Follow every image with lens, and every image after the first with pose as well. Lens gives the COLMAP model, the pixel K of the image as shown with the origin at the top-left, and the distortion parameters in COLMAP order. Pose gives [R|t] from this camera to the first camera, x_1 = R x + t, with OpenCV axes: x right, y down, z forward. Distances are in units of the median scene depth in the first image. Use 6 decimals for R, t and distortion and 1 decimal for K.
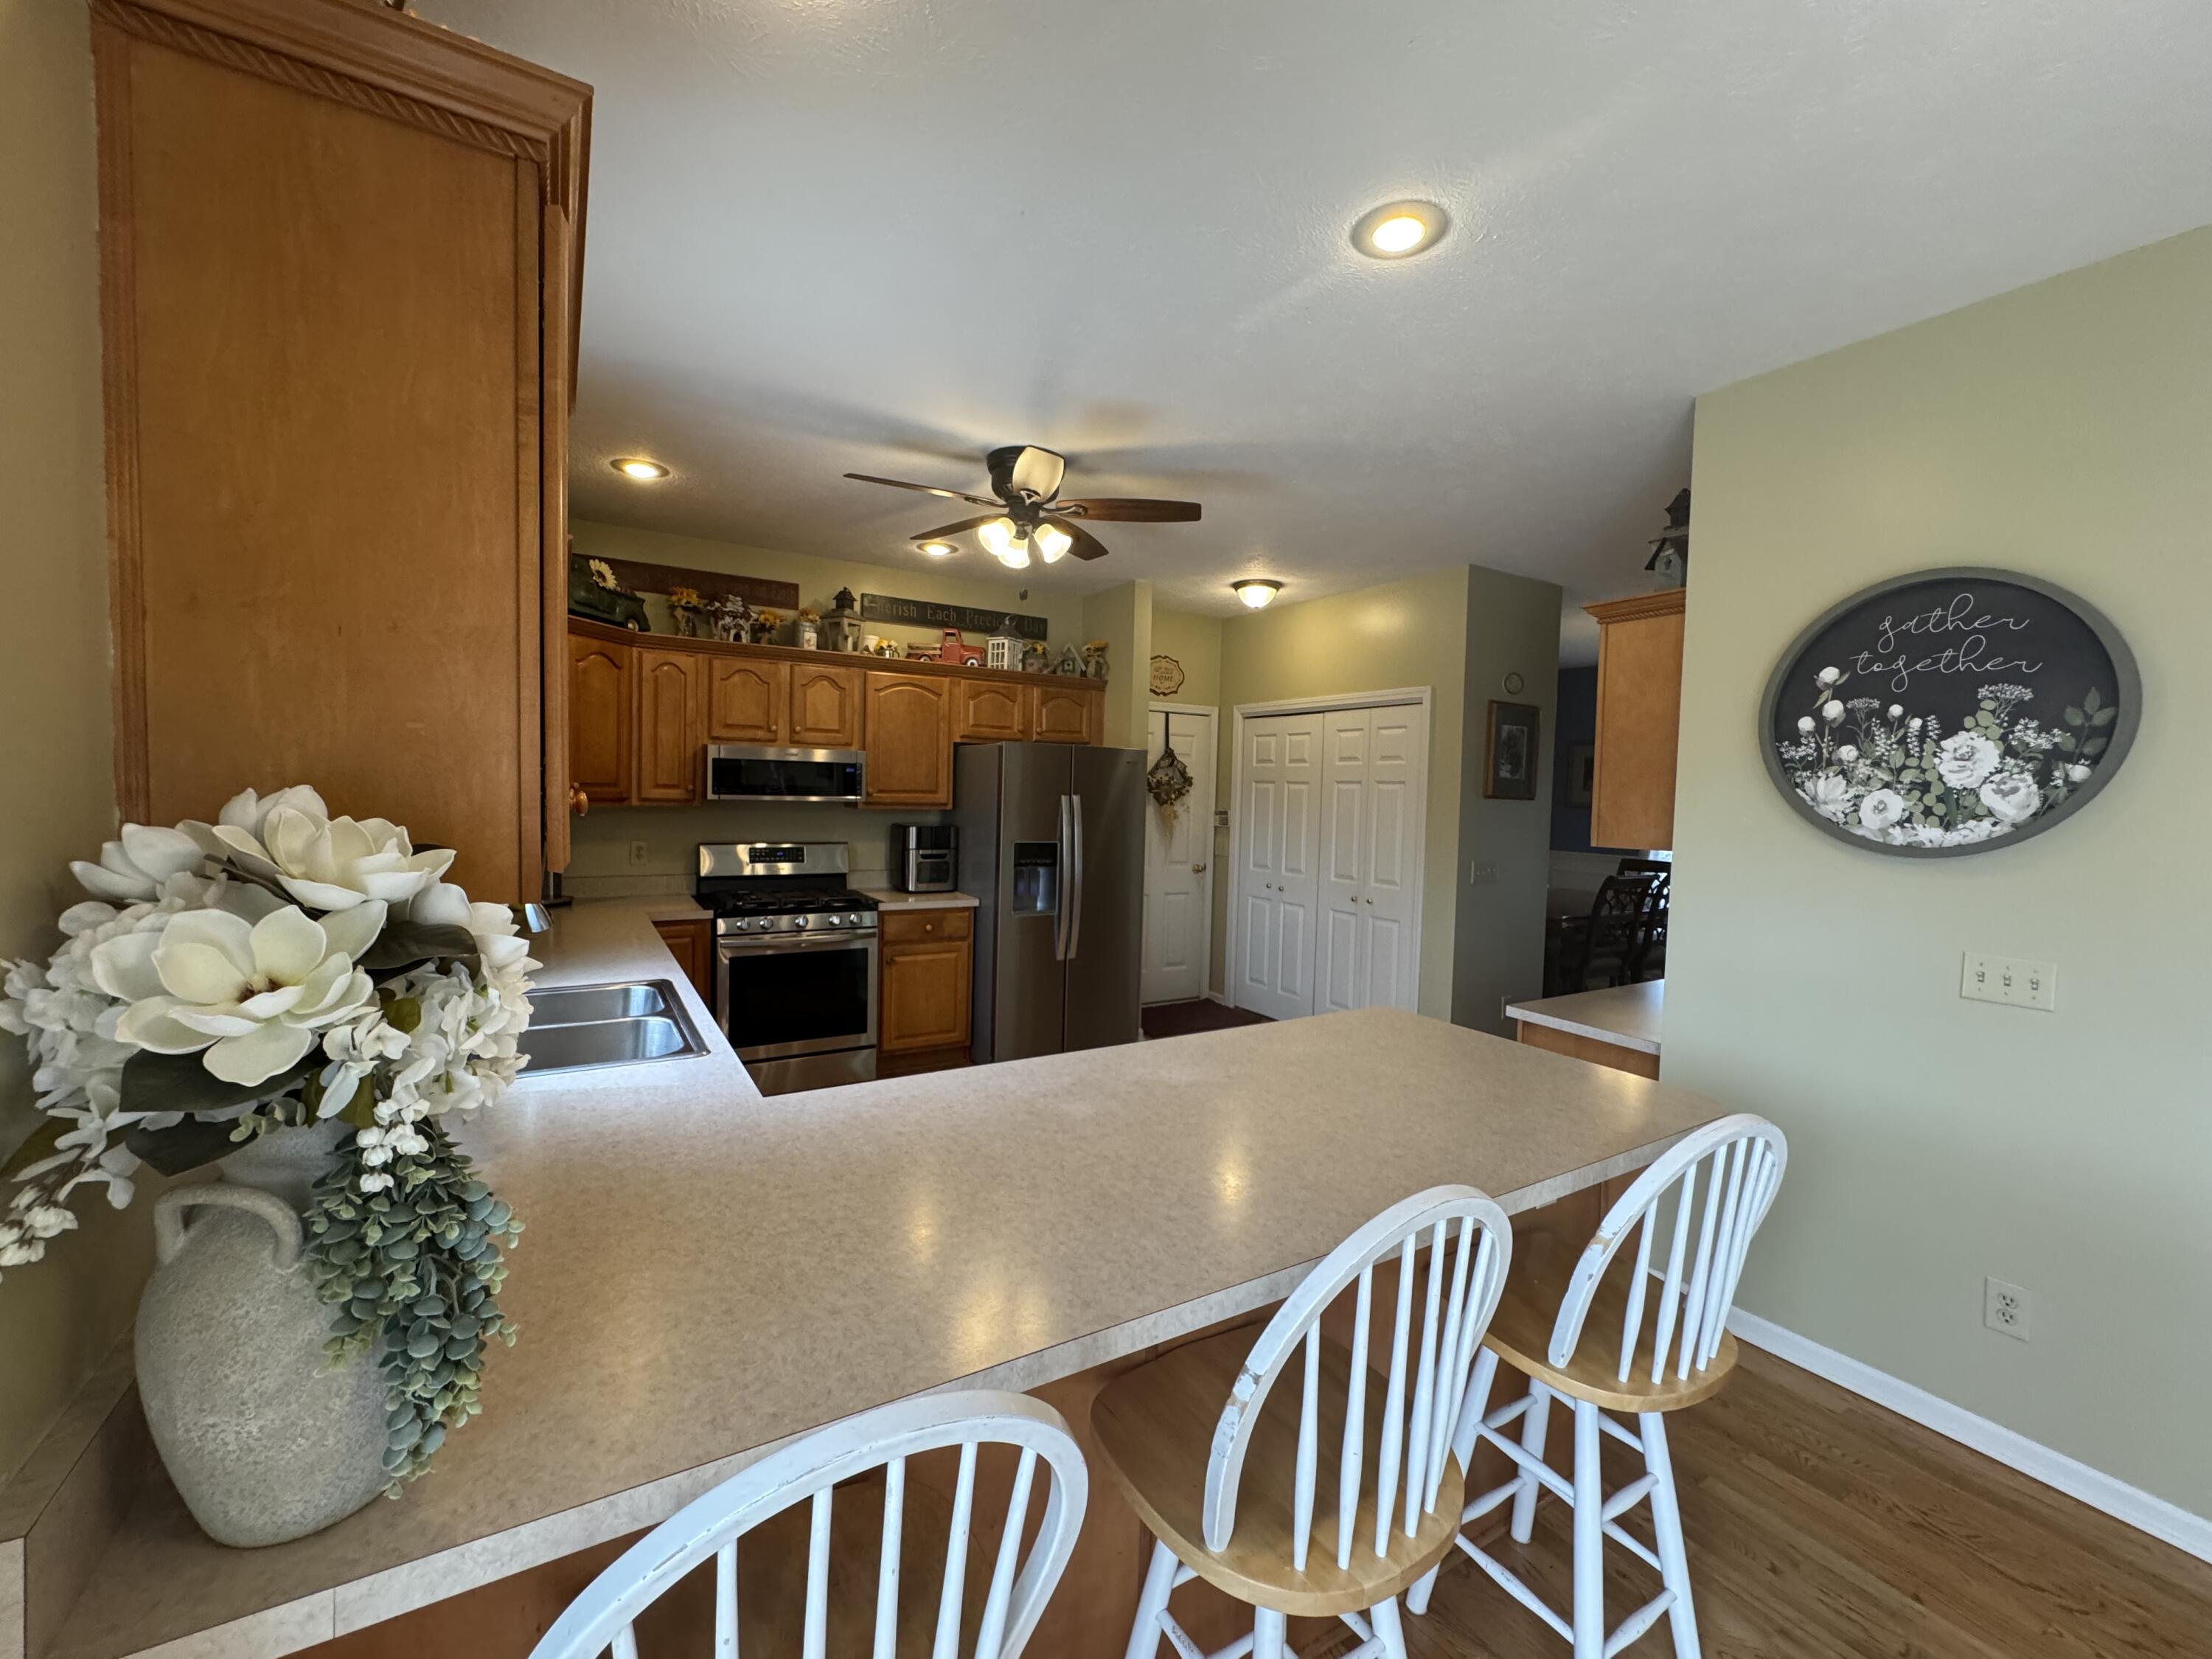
lens RADIAL K [[896.1, 0, 1106.0], [0, 896.1, 829.5], [0, 0, 1]] dist [-0.002391, -0.000191]
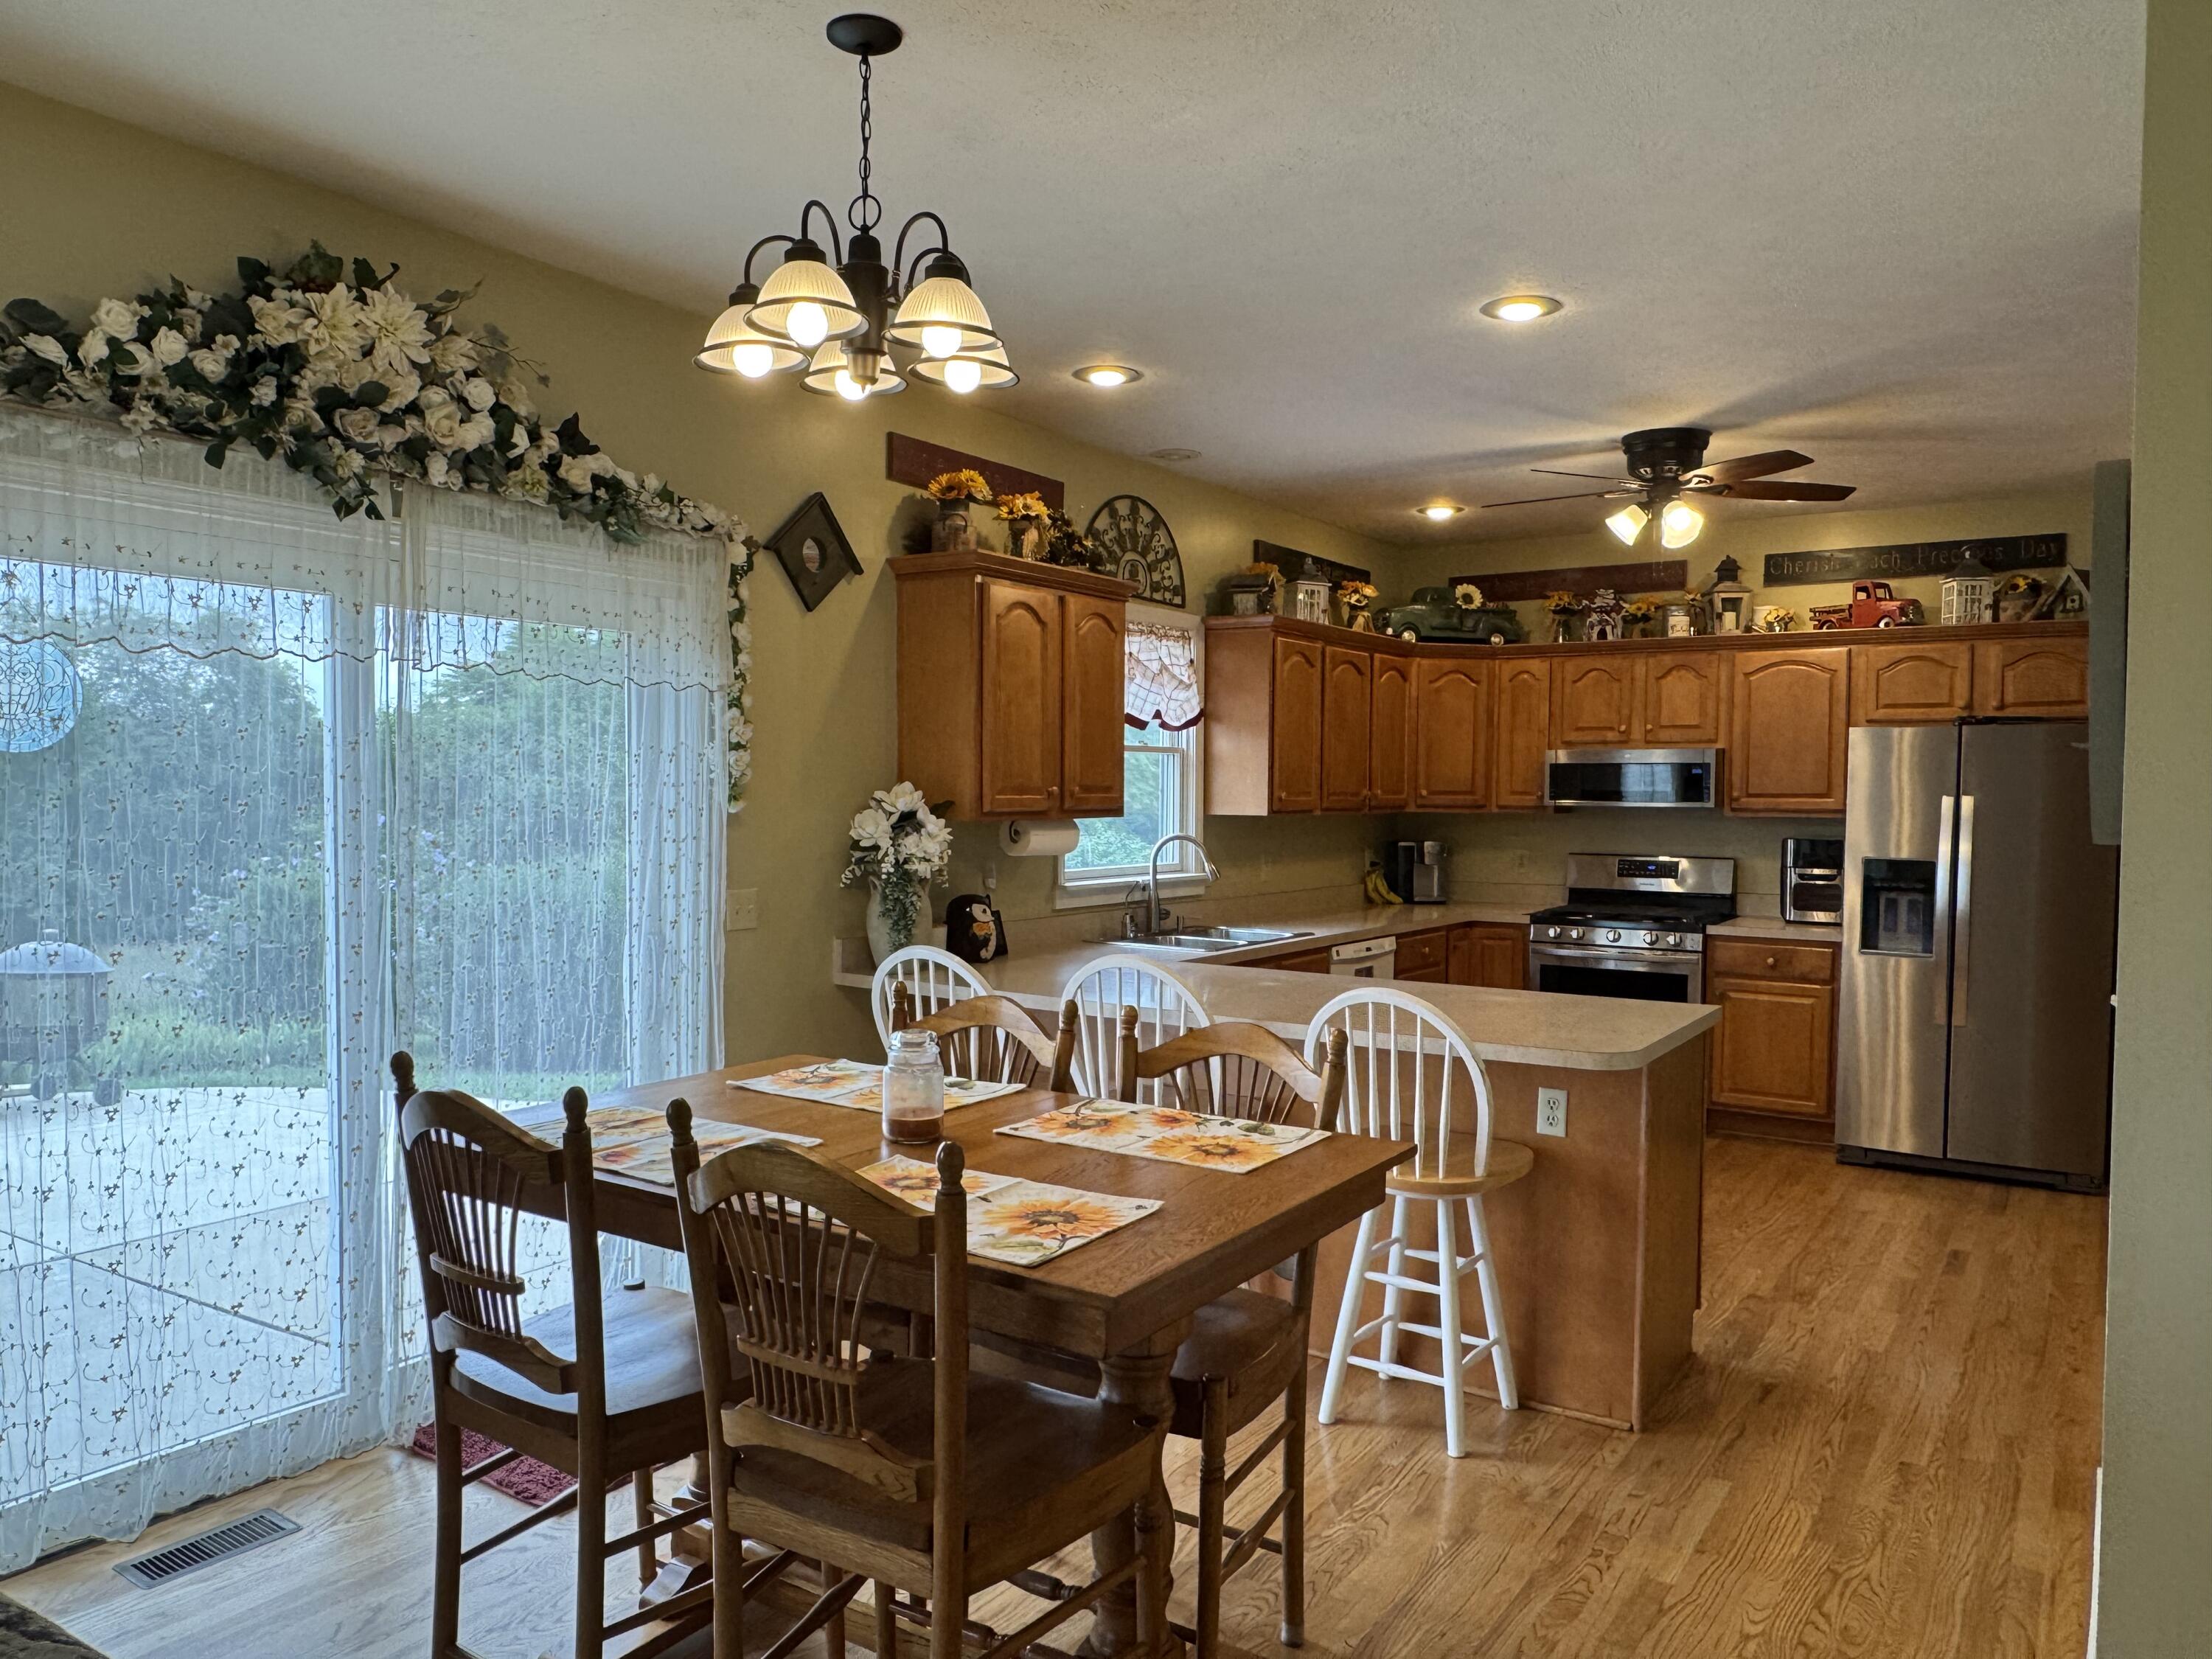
lens RADIAL K [[1553.9, 0, 1106.0], [0, 1553.9, 829.5], [0, 0, 1]] dist [-0.014860, -0.003033]
pose [[0.417441, -0.001466, -0.908703, 0.848246], [-0.037364, 0.999125, -0.018776, 0.040103], [0.907936, 0.041791, 0.417021, -0.141504]]
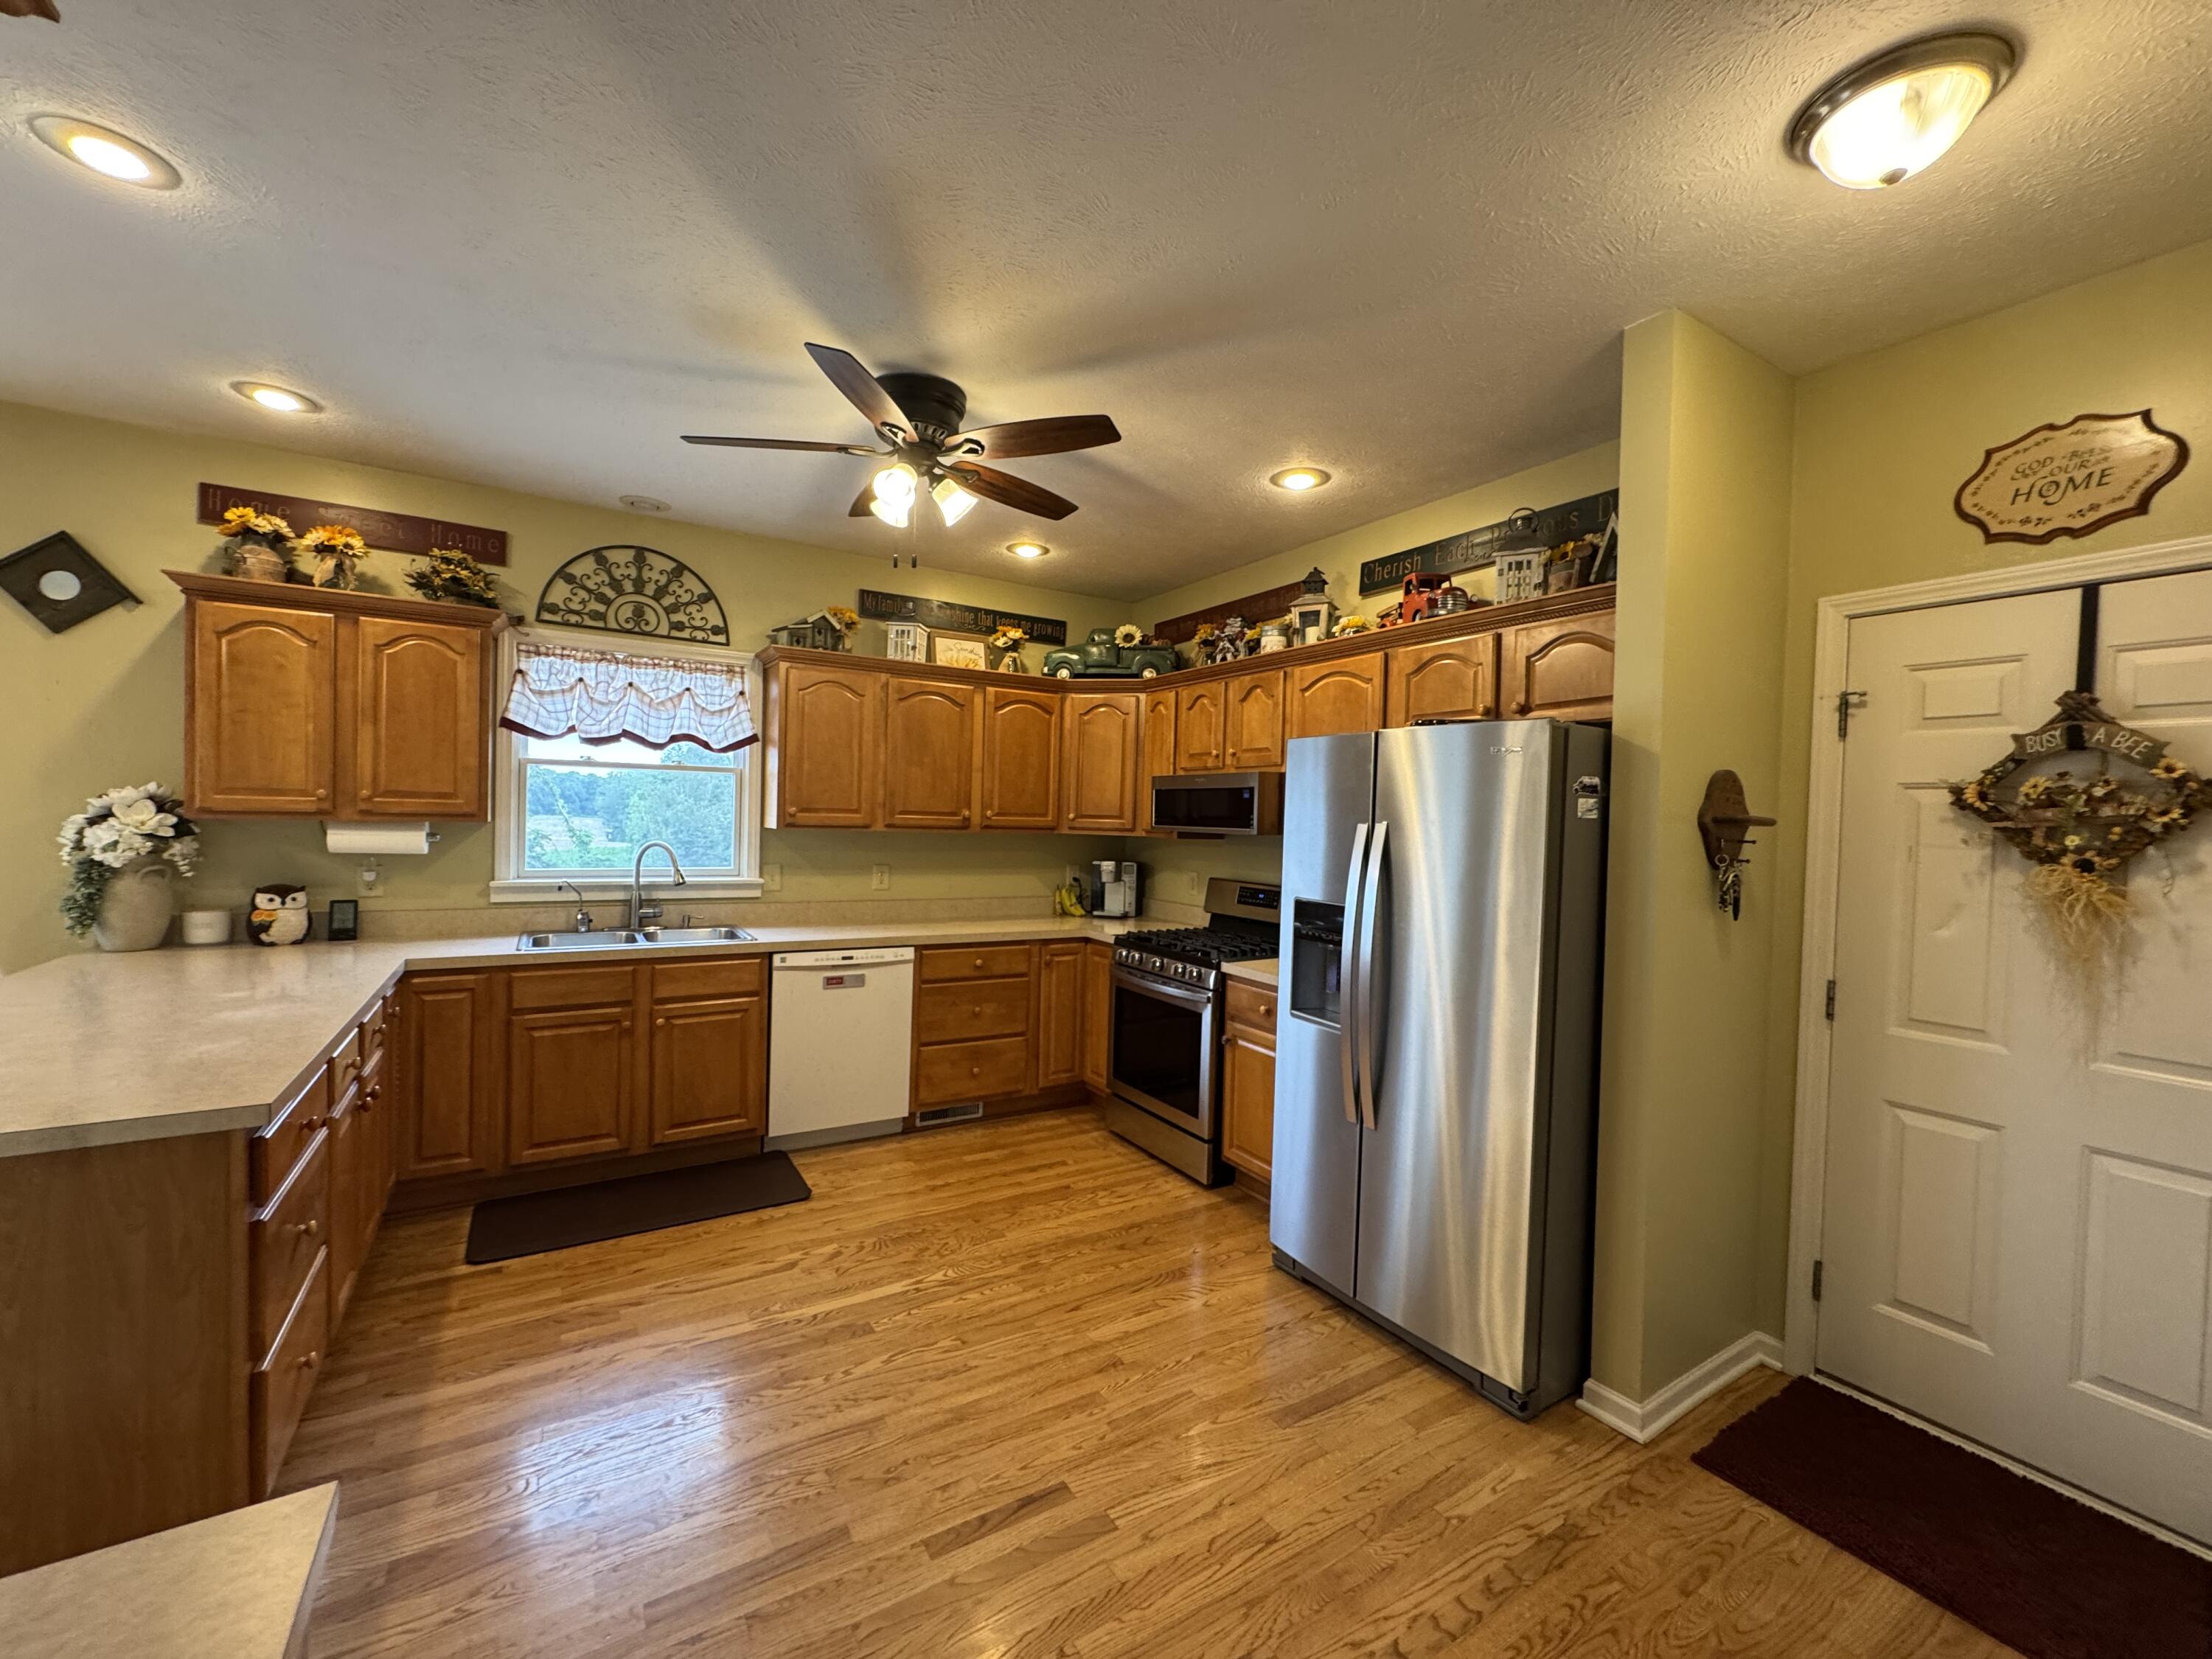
lens RADIAL K [[896.1, 0, 1106.0], [0, 896.1, 829.5], [0, 0, 1]] dist [-0.002391, -0.000191]
pose [[0.002550, -0.014177, -0.999896, 0.531392], [-0.075207, 0.997065, -0.014329, -0.014792], [0.997165, 0.075235, 0.001477, 0.887870]]
